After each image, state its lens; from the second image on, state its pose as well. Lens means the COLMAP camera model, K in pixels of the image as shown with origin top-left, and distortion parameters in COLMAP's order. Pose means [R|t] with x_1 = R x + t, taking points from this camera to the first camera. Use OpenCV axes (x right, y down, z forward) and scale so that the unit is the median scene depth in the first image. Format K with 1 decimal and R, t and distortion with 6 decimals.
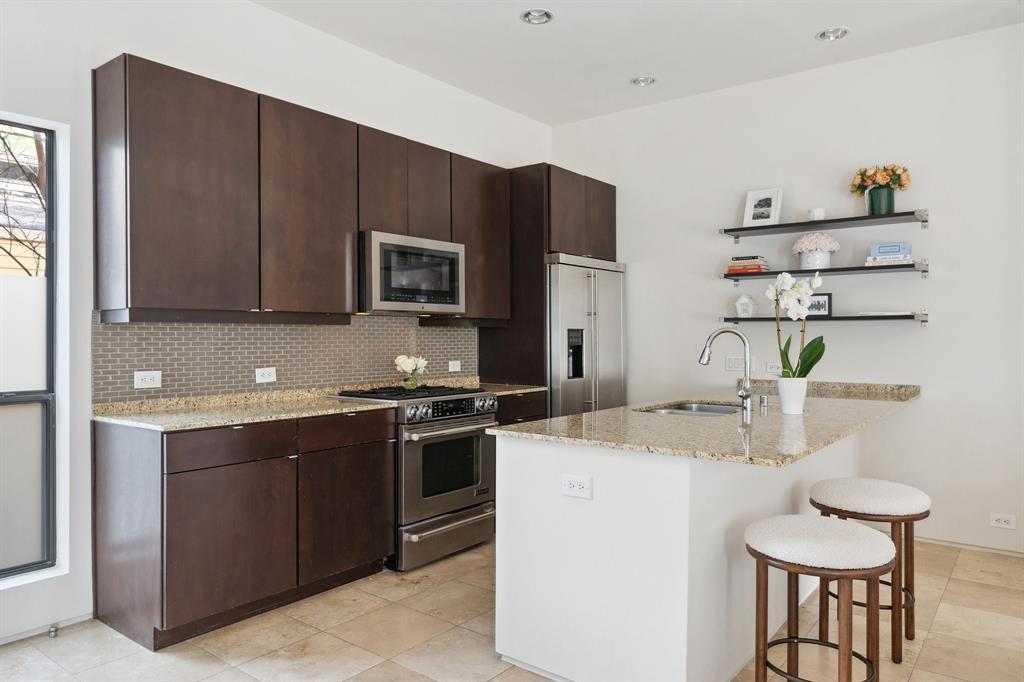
lens RADIAL K [[696.6, 0, 512.0], [0, 696.6, 341.0], [0, 0, 1]] dist [0.000699, -0.002860]
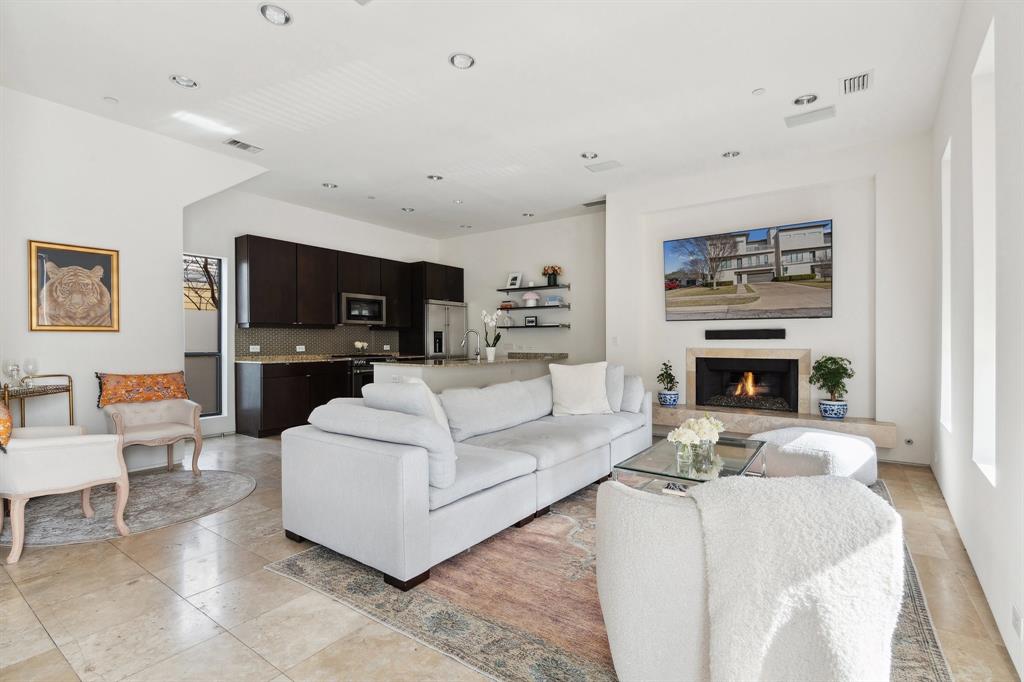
lens RADIAL K [[458.2, 0, 503.2], [0, 458.2, 343.1], [0, 0, 1]] dist [-0.000277, 0.000081]
pose [[0.999460, -0.002209, 0.032770, 0.302578], [0.002377, 0.999984, -0.005089, 0.034666], [-0.032758, 0.005164, 0.999450, -0.639824]]
